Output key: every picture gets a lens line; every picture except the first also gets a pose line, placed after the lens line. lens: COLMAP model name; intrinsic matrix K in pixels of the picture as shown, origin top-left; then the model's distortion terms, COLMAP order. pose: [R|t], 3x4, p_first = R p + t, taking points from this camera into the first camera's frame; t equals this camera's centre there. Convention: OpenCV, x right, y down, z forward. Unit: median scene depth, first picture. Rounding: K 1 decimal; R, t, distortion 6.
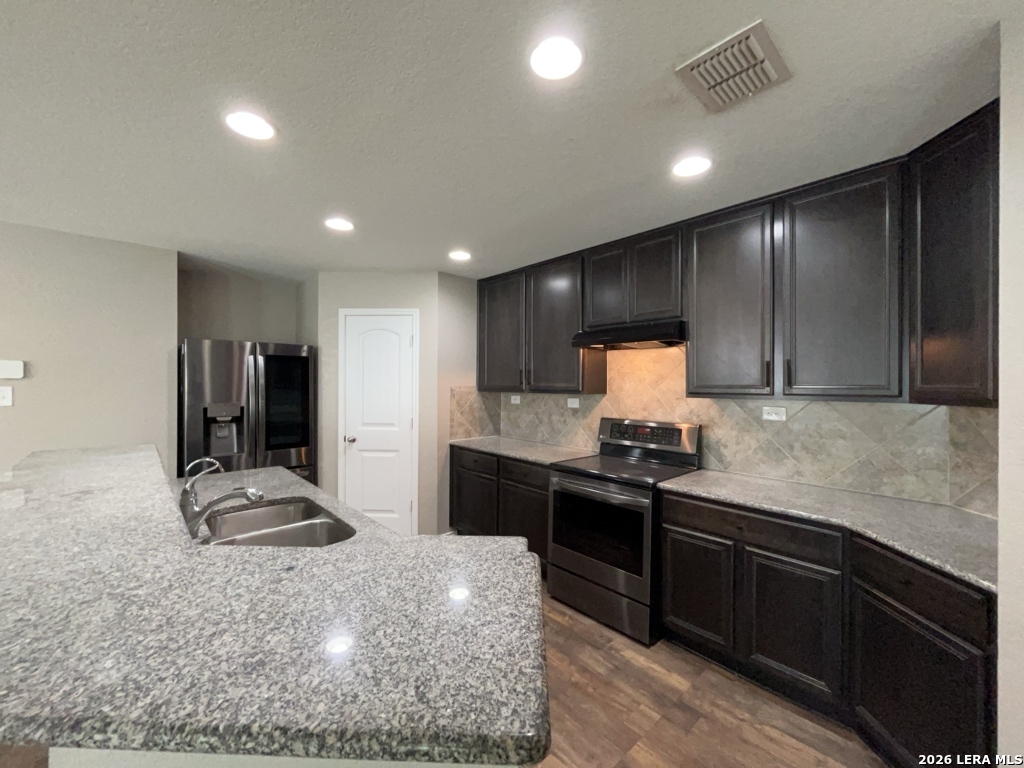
lens RADIAL K [[411.8, 0, 515.3], [0, 411.8, 387.0], [0, 0, 1]] dist [-0.001082, 0.000110]
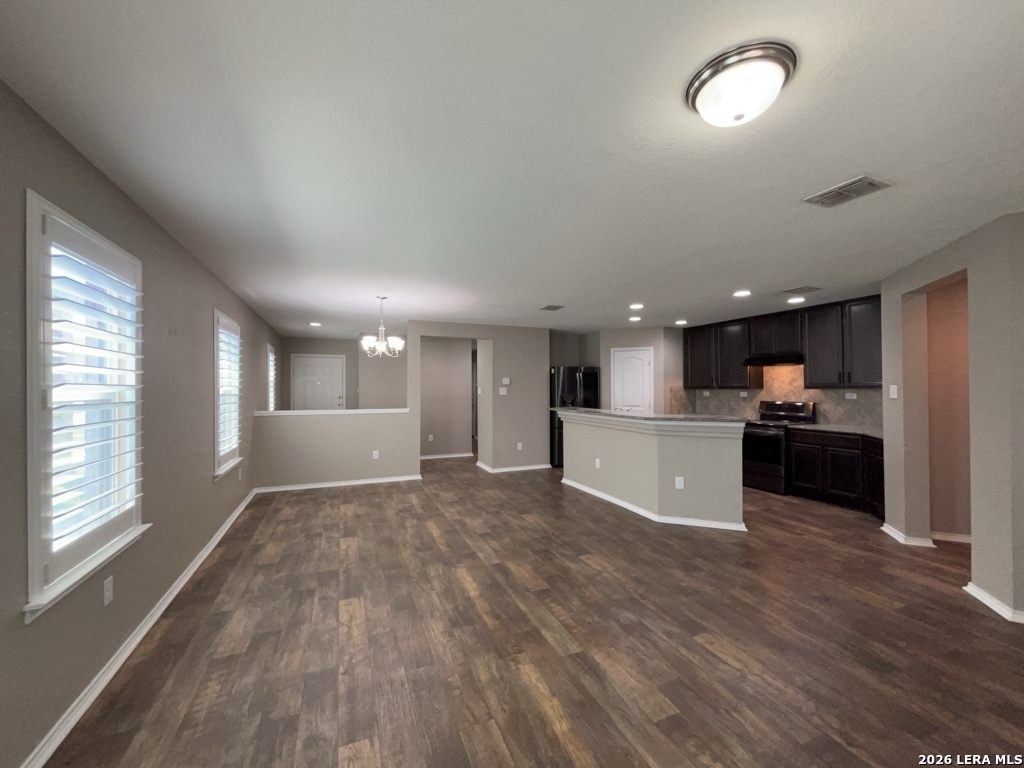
lens RADIAL K [[411.8, 0, 518.4], [0, 411.8, 393.8], [0, 0, 1]] dist [-0.001082, 0.000110]
pose [[0.946331, -0.008653, -0.323084, -0.246189], [0.011047, 0.999923, 0.005577, 0.016978], [0.323011, -0.008847, 0.946354, -1.214301]]
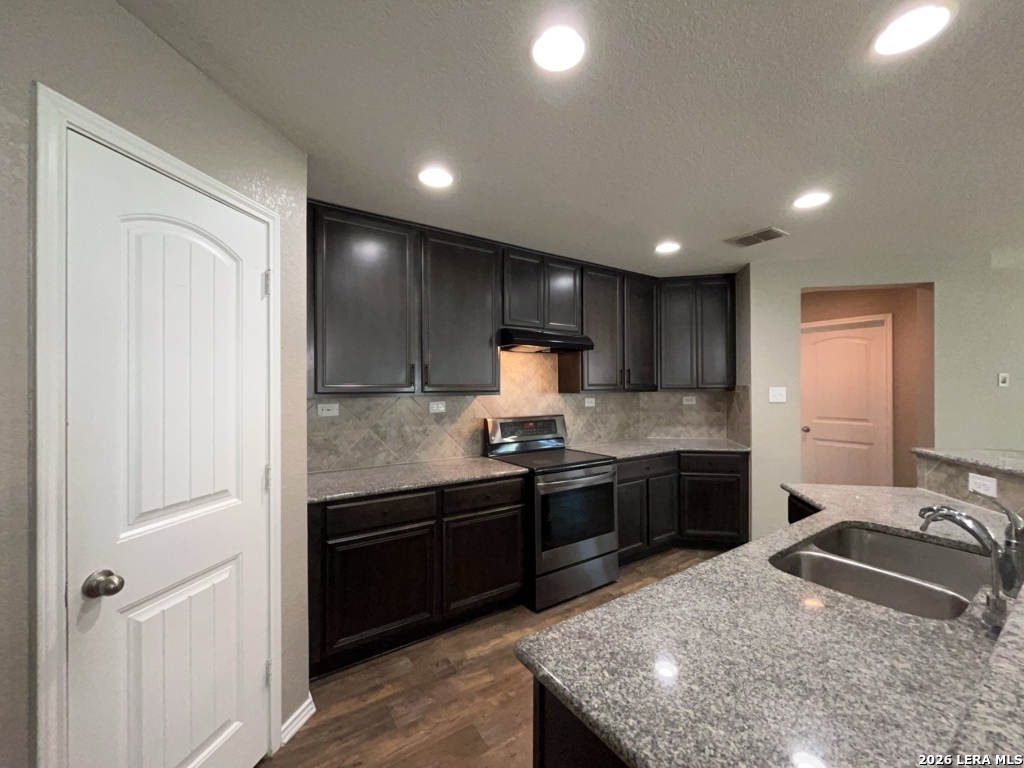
lens RADIAL K [[411.8, 0, 517.3], [0, 411.8, 387.3], [0, 0, 1]] dist [-0.001082, 0.000110]
pose [[0.146581, -0.010678, 0.989141, -0.735103], [0.012688, 0.999880, 0.008913, -0.007450], [-0.989117, 0.011244, 0.146699, 0.790603]]
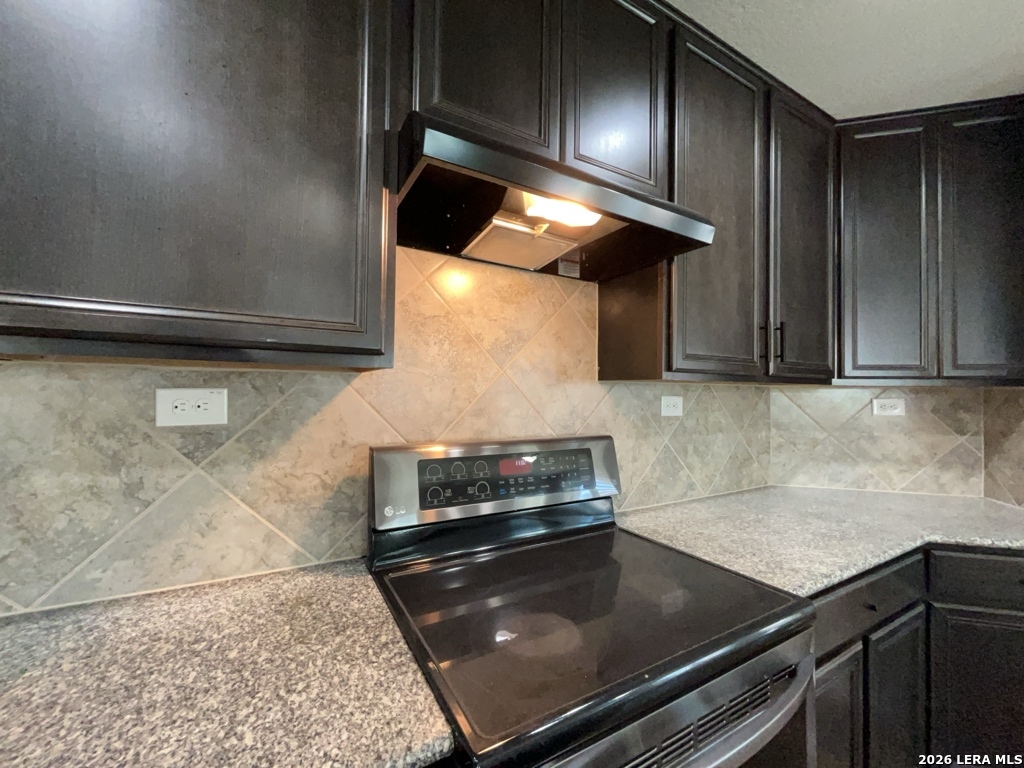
lens RADIAL K [[411.8, 0, 514.4], [0, 411.8, 384.4], [0, 0, 1]] dist [-0.001082, 0.000110]
pose [[0.224634, 0.013914, 0.974344, -0.064872], [-0.006034, 0.999899, -0.012888, 0.029993], [-0.974425, -0.002984, 0.224695, 0.833326]]
